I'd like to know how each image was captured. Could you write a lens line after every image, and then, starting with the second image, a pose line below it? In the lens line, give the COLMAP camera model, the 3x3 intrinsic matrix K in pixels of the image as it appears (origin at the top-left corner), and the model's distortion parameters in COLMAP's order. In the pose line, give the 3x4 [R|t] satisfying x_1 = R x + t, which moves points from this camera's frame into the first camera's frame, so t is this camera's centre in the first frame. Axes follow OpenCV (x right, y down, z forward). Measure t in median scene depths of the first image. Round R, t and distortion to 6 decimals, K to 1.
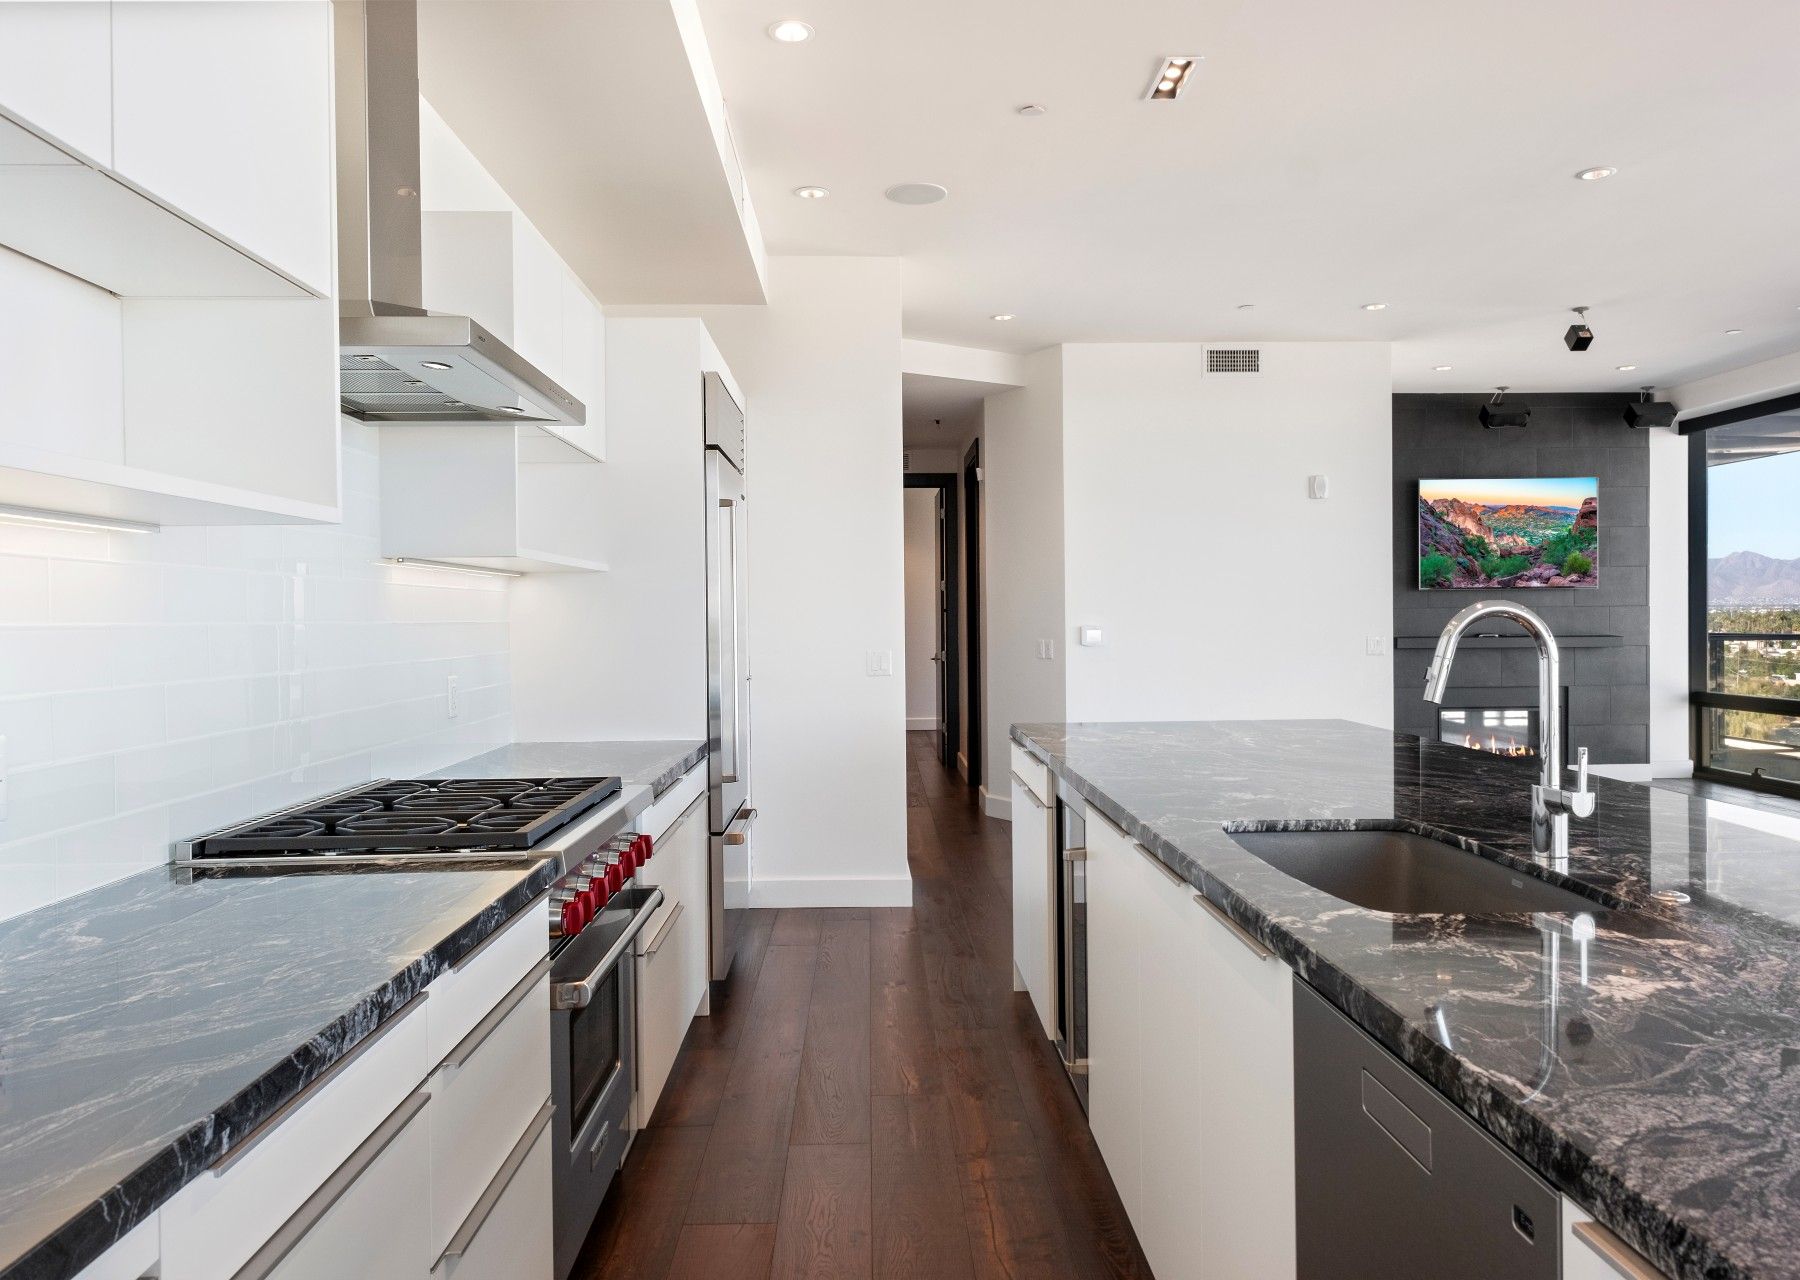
lens RADIAL K [[1297.1, 0, 900.6], [0, 1297.1, 635.5], [0, 0, 1]] dist [0.001395, 0.000313]
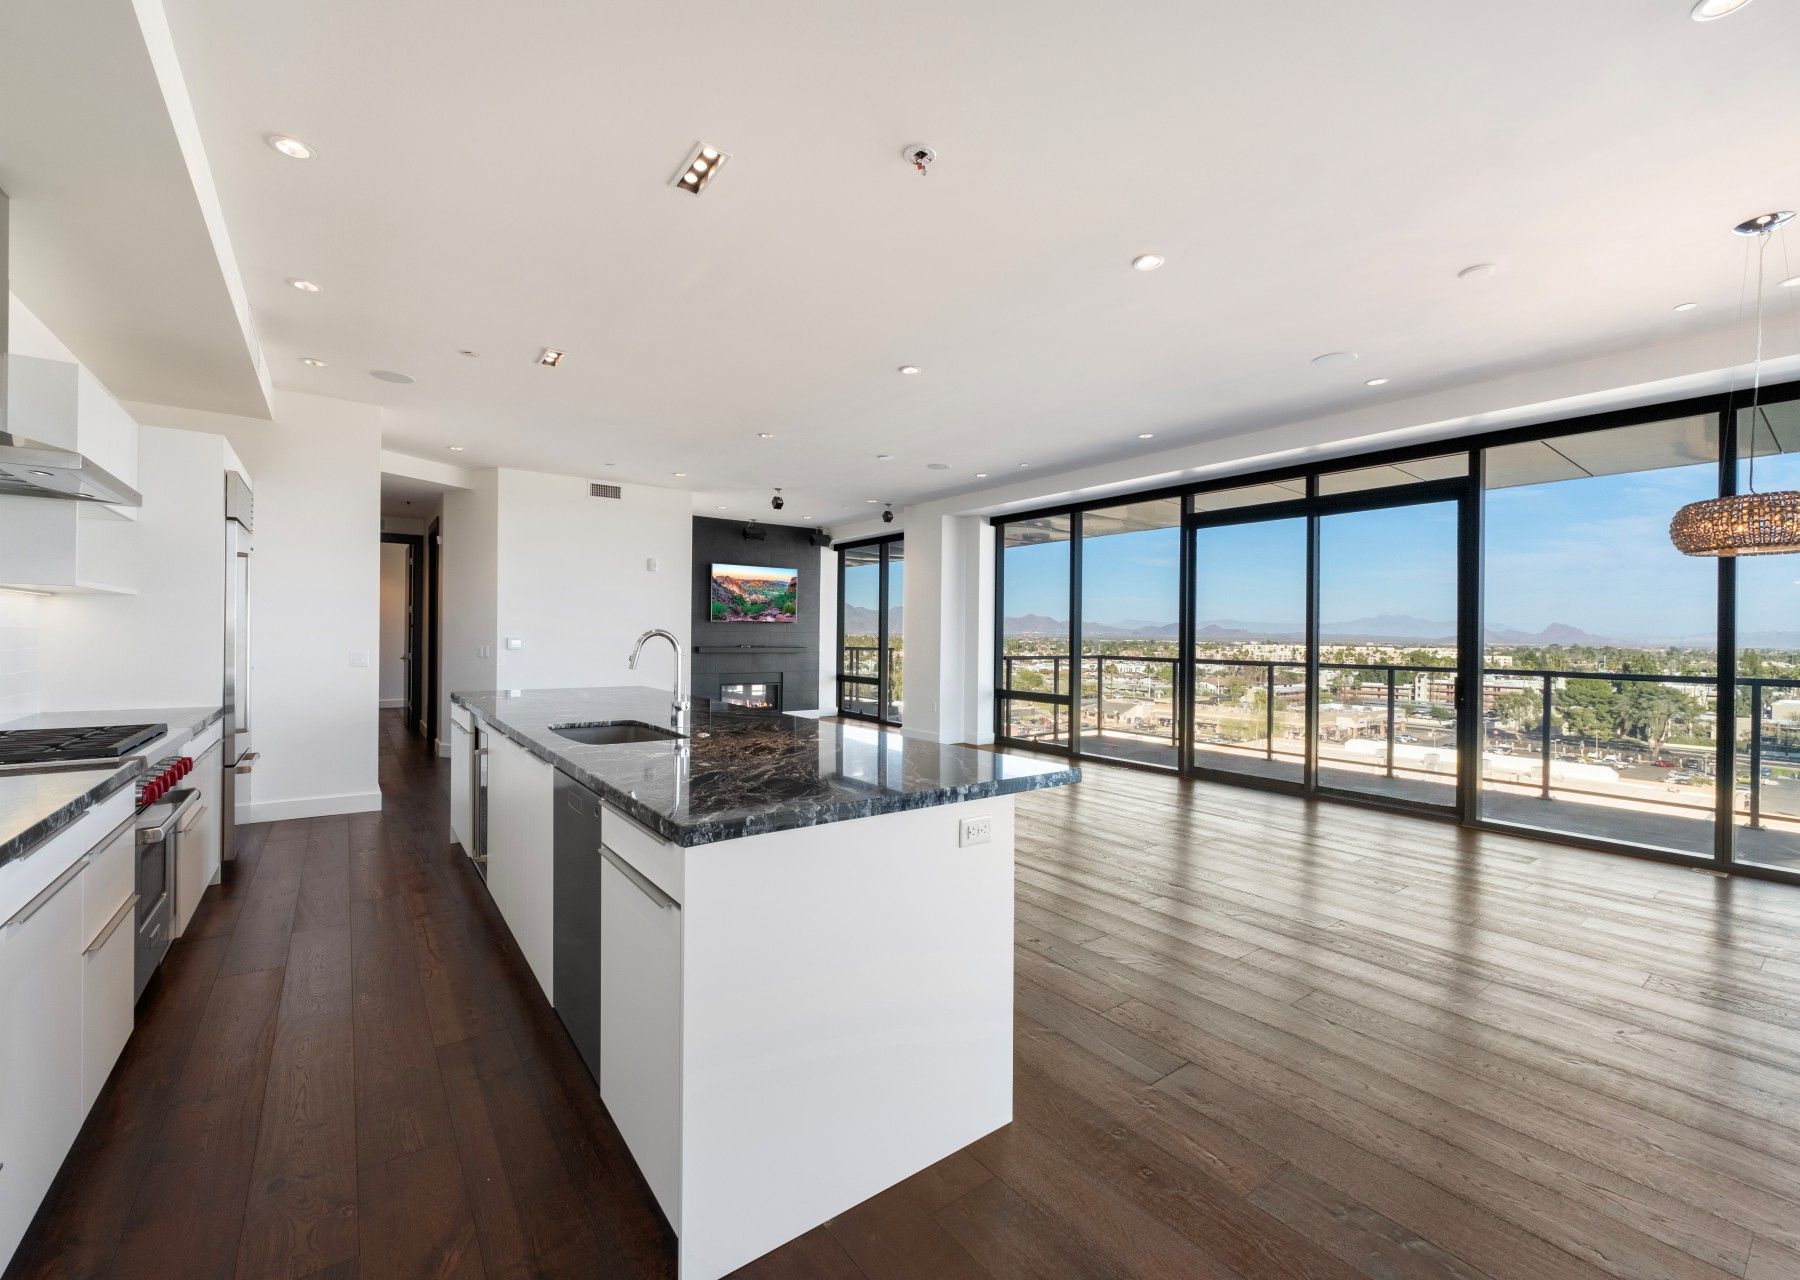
lens RADIAL K [[751.5, 0, 899.1], [0, 751.5, 637.9], [0, 0, 1]] dist [0.002308, 0.000789]
pose [[0.820766, 0.017368, 0.571000, -0.001064], [-0.011446, 0.999837, -0.013958, 0.001839], [-0.571149, 0.004921, 0.820831, -0.194917]]
